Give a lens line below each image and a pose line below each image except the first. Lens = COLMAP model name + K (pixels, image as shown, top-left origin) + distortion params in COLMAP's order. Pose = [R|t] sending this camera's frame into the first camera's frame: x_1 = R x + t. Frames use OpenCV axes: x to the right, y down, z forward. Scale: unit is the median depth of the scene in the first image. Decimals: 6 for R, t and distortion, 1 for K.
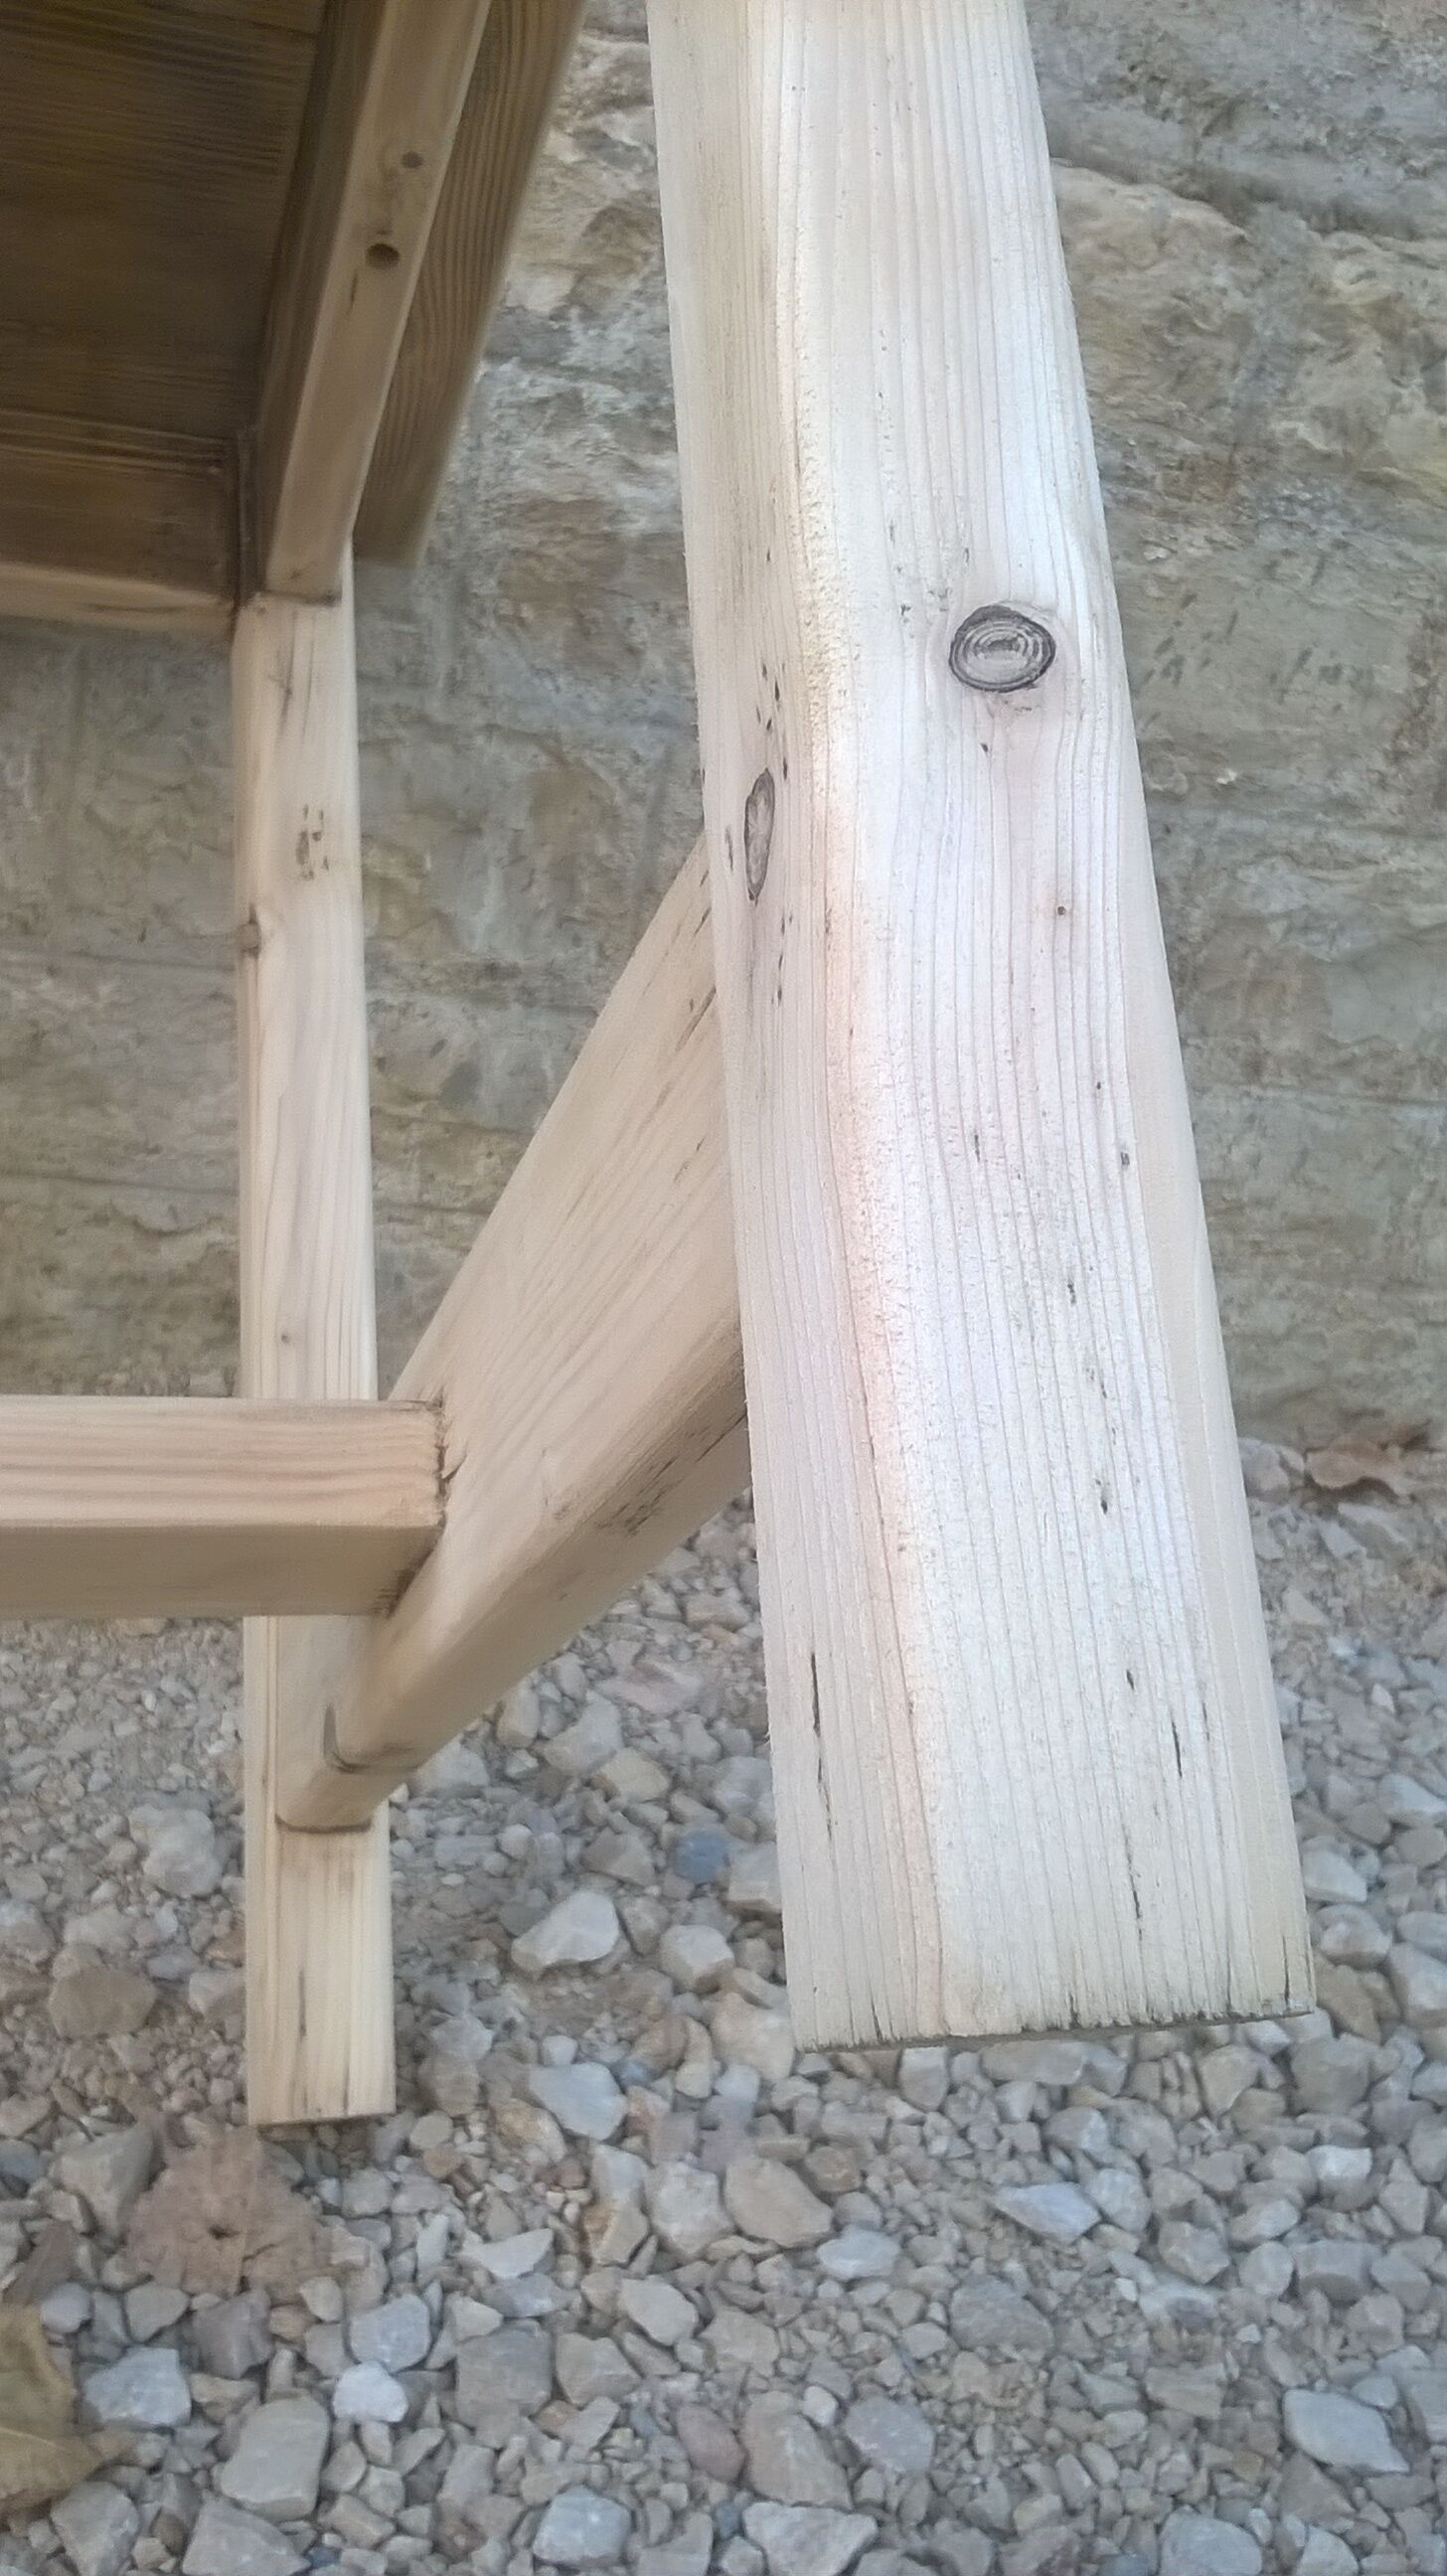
lens RADIAL K [[2258.3, 0, 735.7], [0, 2258.3, 1303.9], [0, 0, 1]] dist [0.040471, -0.174170]
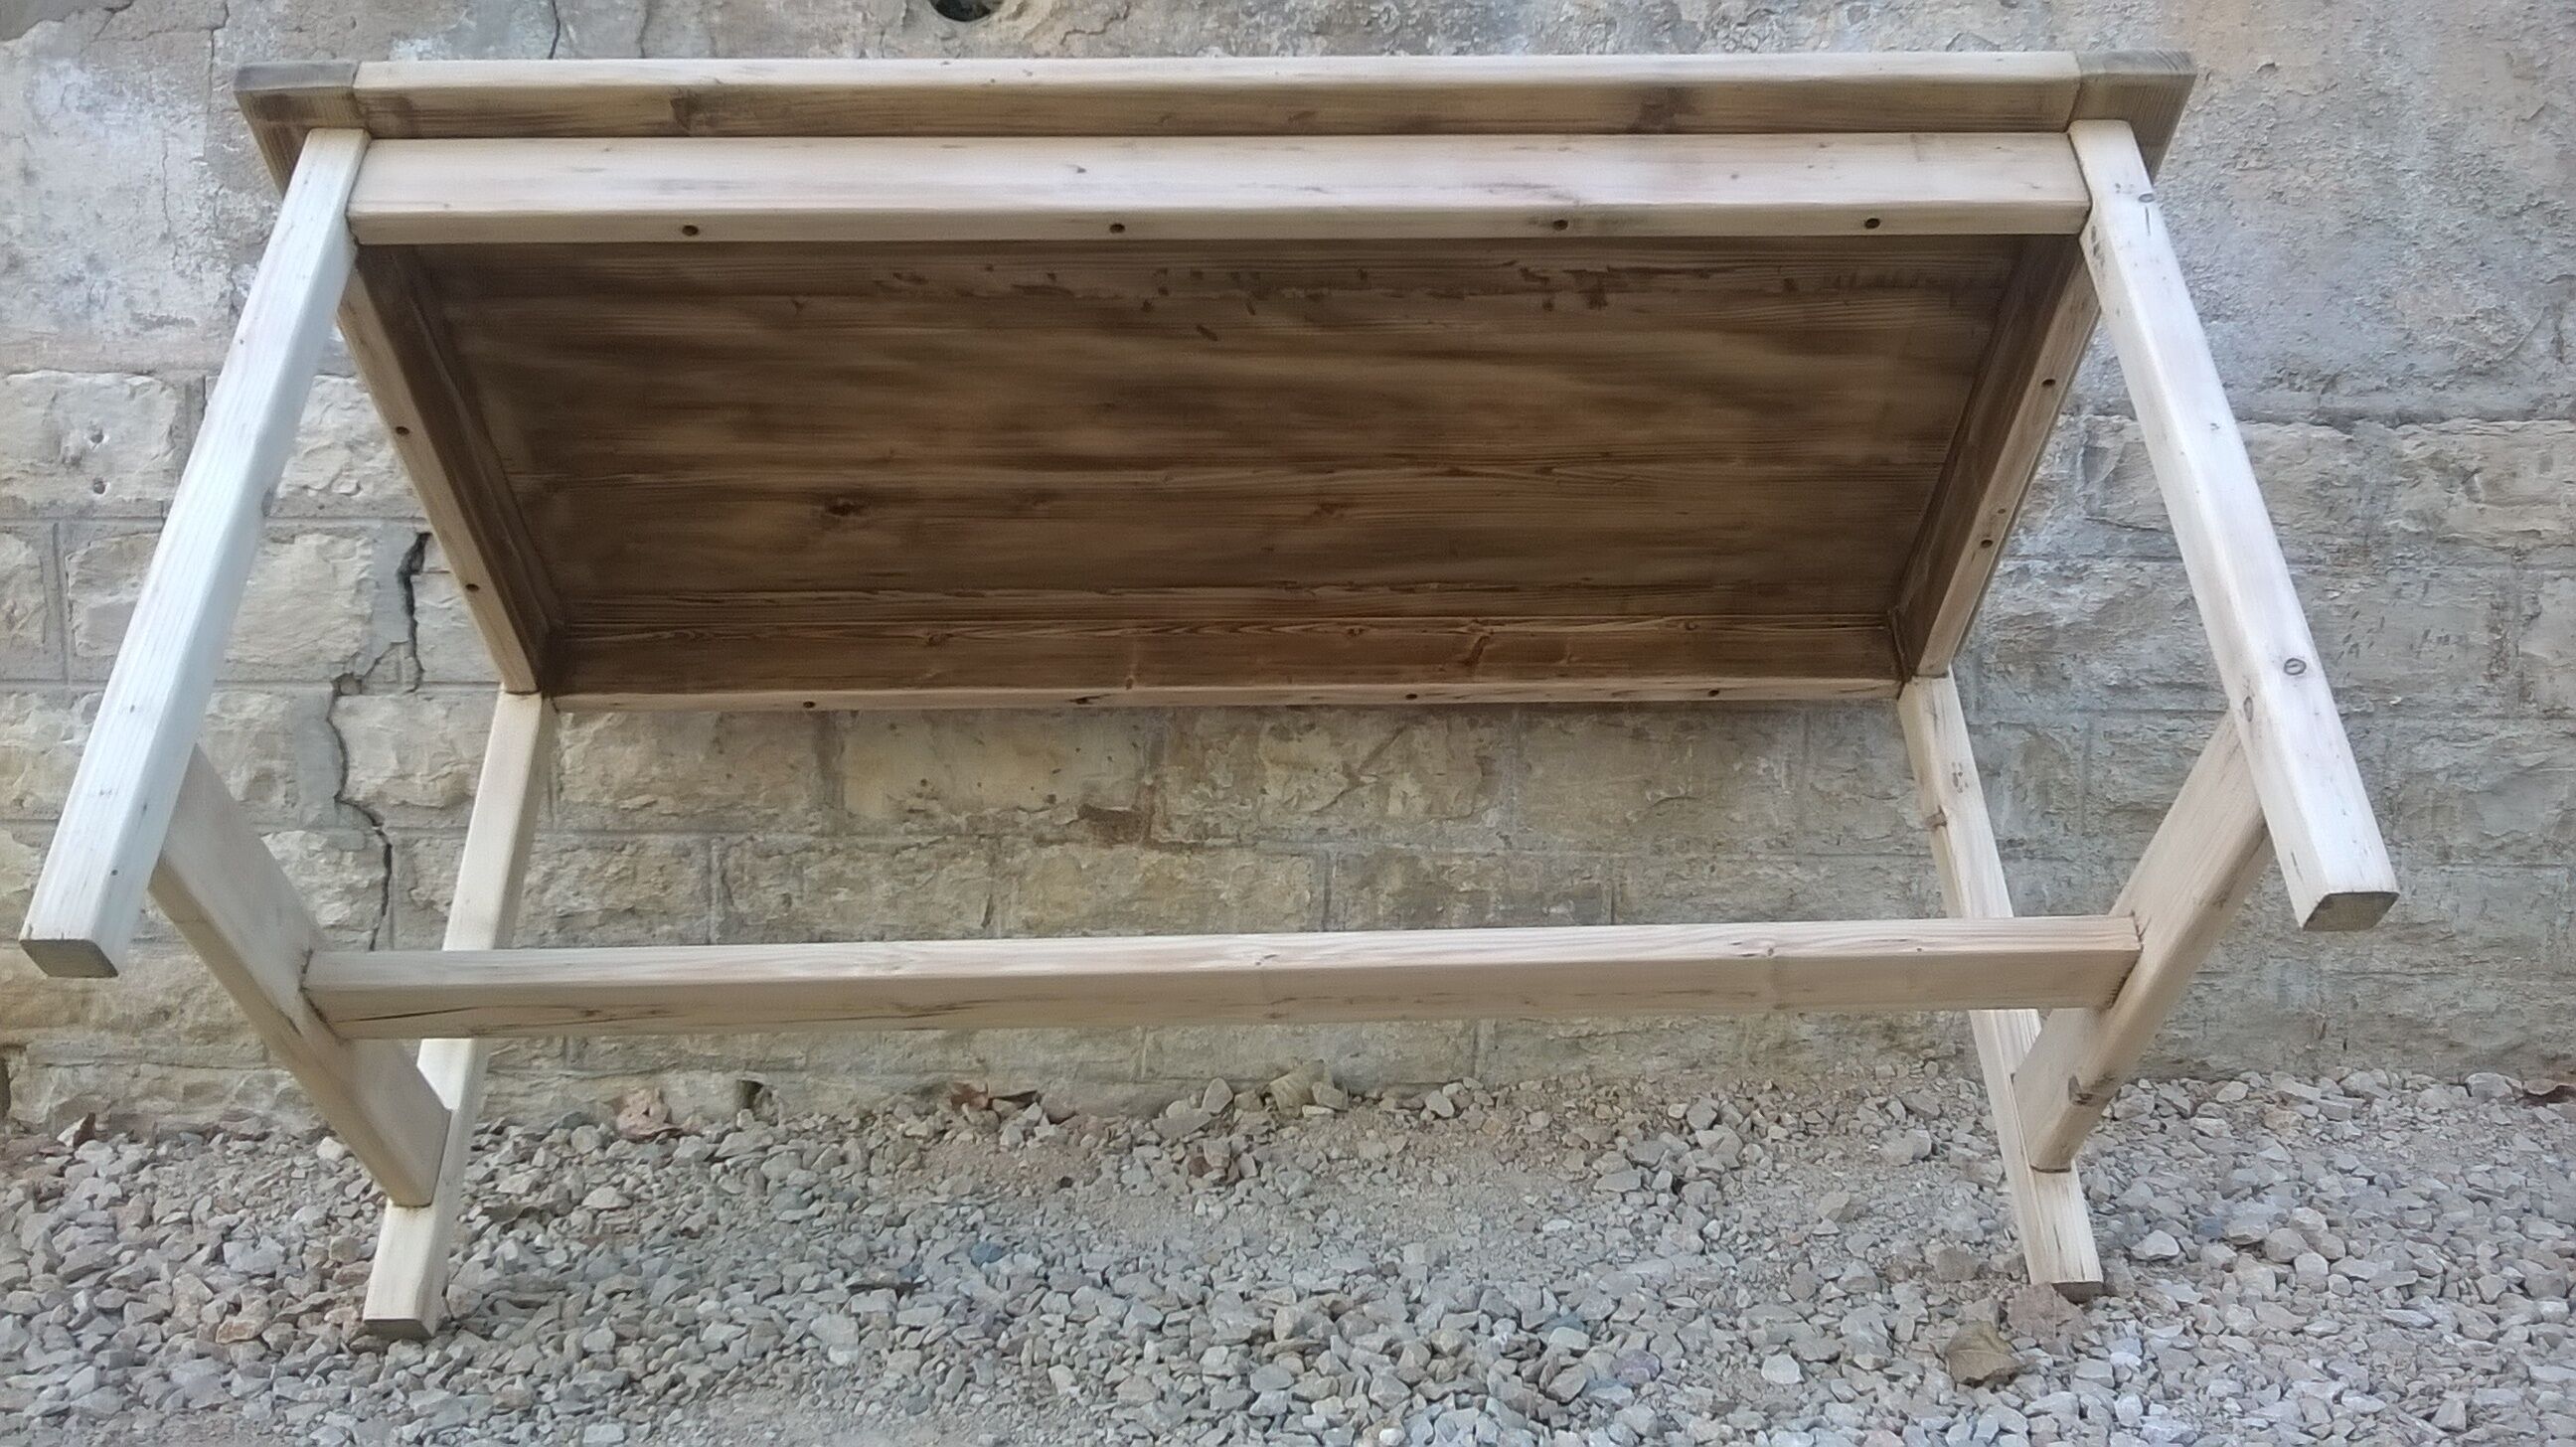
lens RADIAL K [[2258.3, 0, 1287.6], [0, 2258.3, 728.1], [0, 0, 1]] dist [0.040471, -0.174170]
pose [[0.954510, -0.130823, -0.267947, -0.176173], [0.053389, 0.959076, -0.278071, 0.285693], [0.293359, 0.251116, 0.922432, -1.083085]]
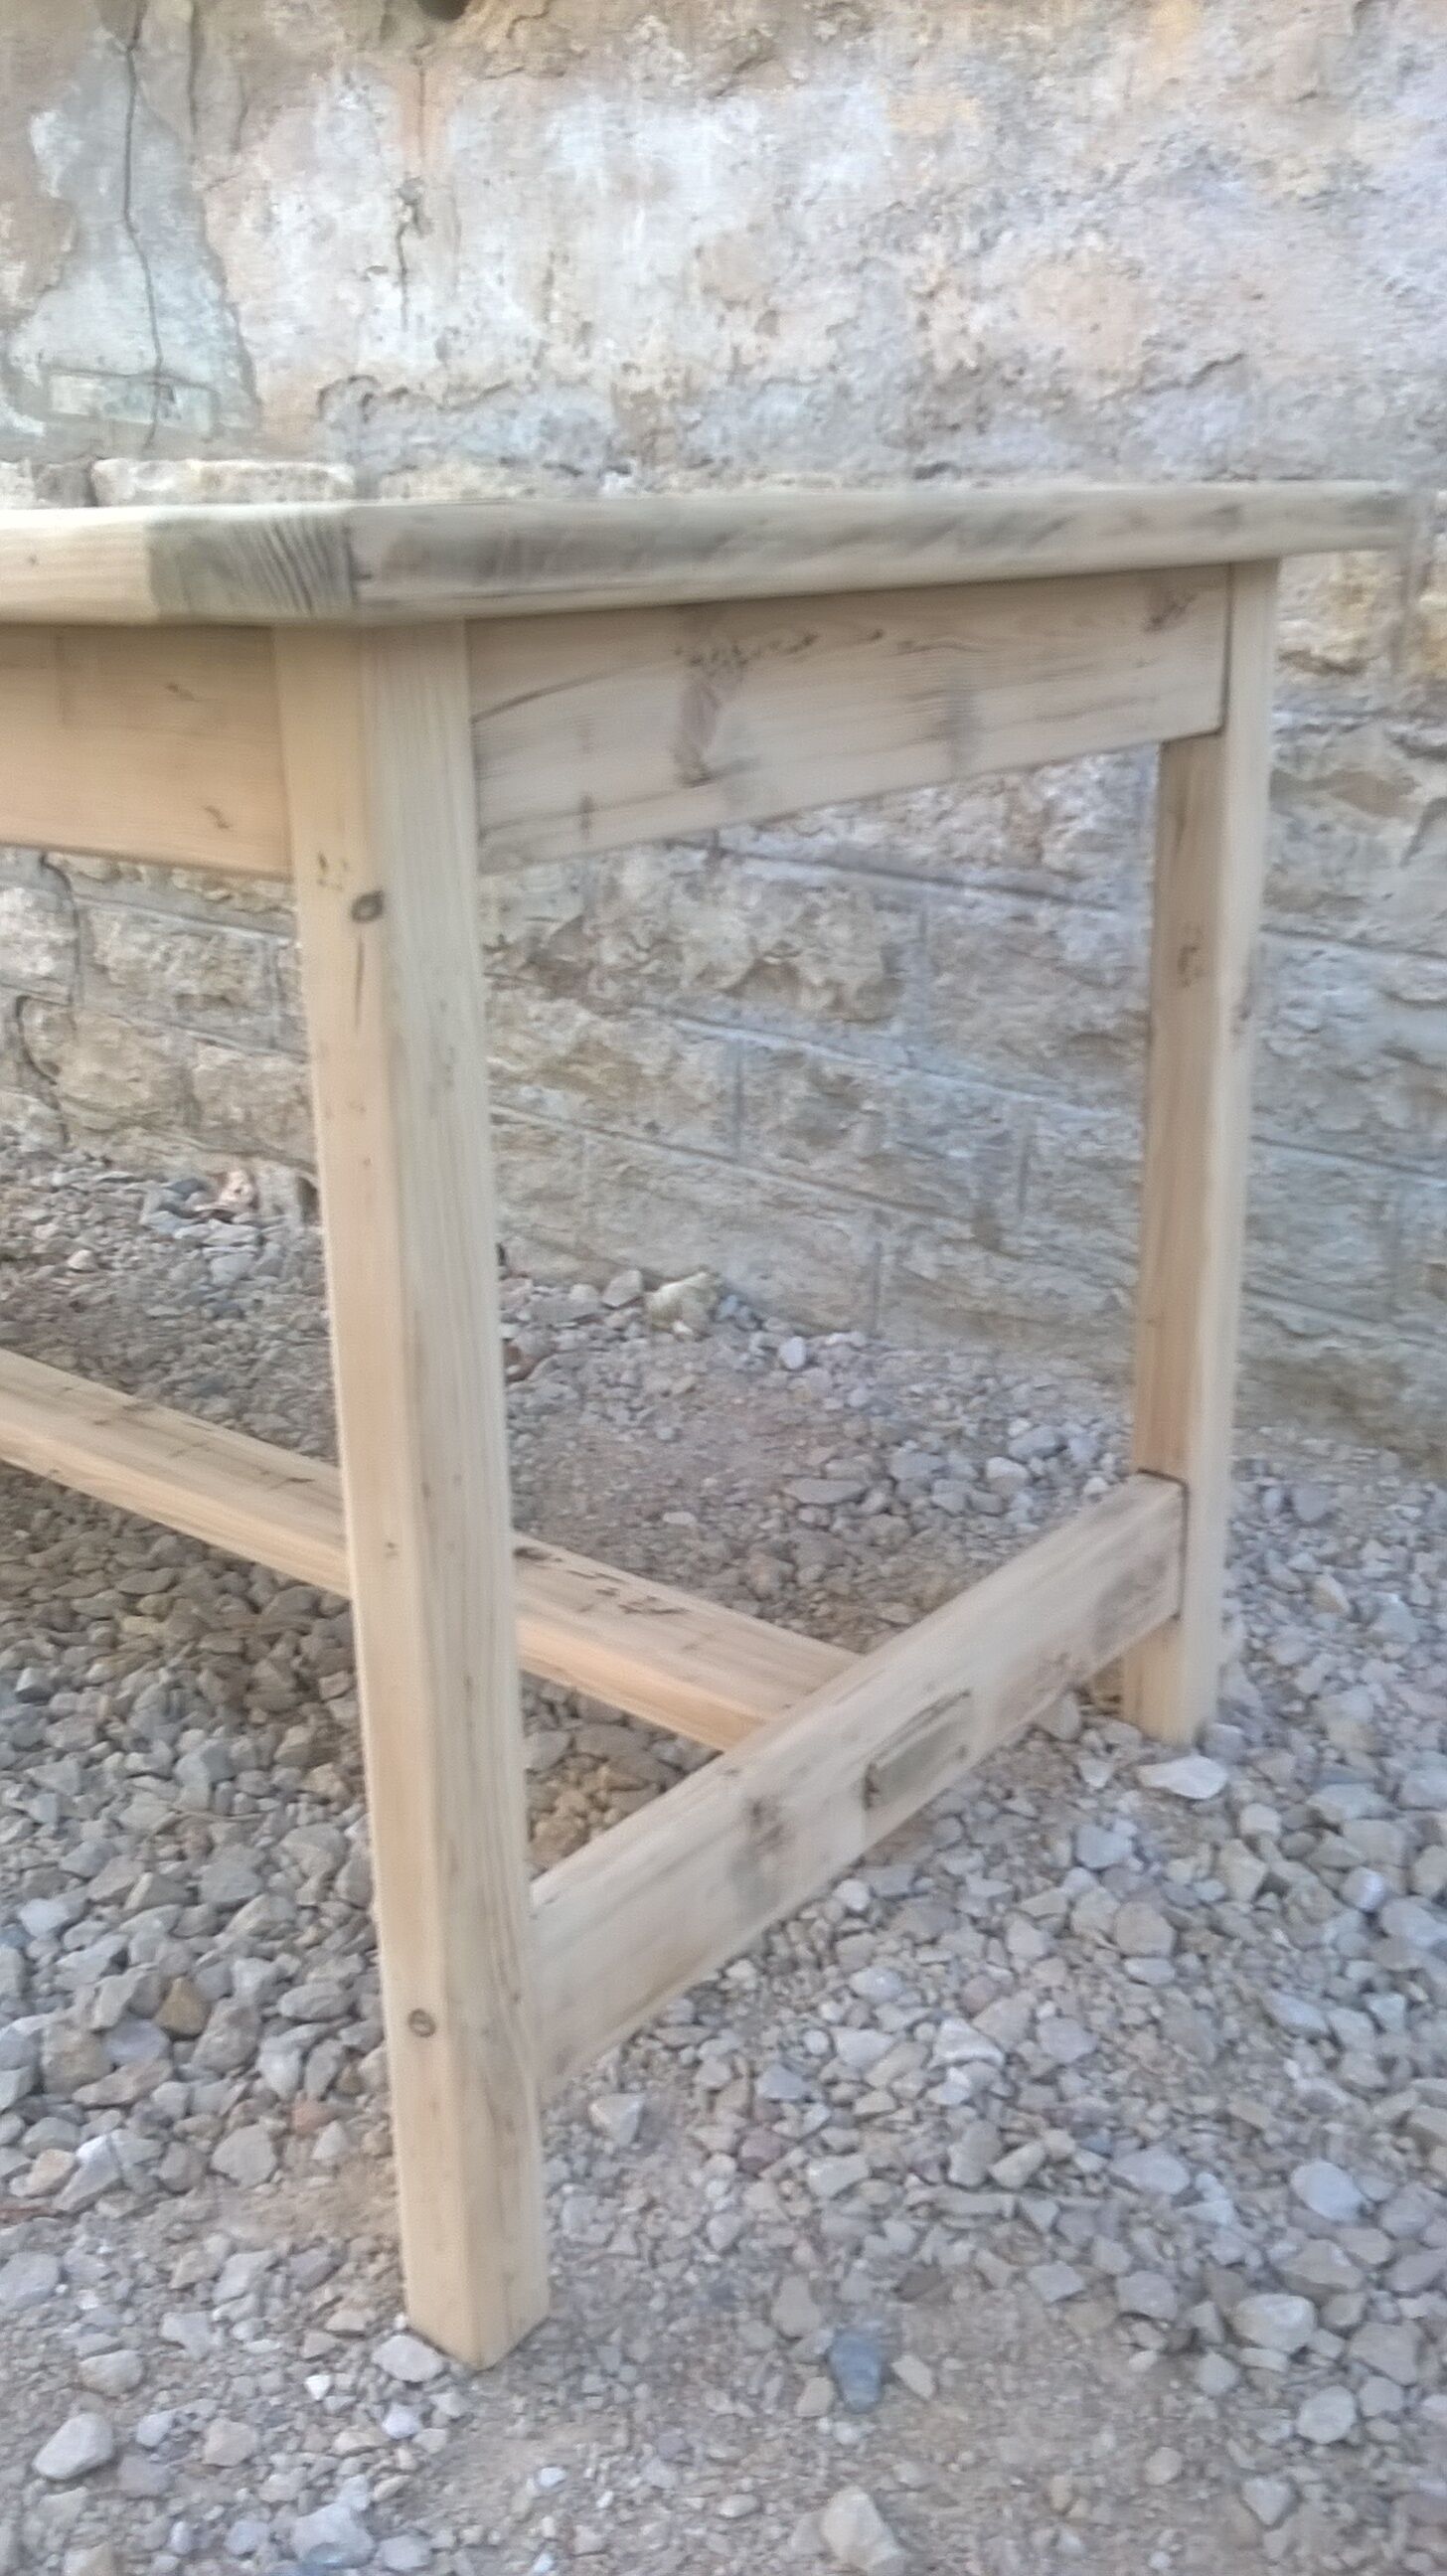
lens RADIAL K [[2258.3, 0, 743.7], [0, 2258.3, 1308.8], [0, 0, 1]] dist [0.040471, -0.174170]
pose [[0.580419, 0.120145, -0.805406, 0.733245], [-0.201418, 0.979505, 0.000964, 0.023634], [0.789015, 0.161664, 0.592723, -0.139376]]
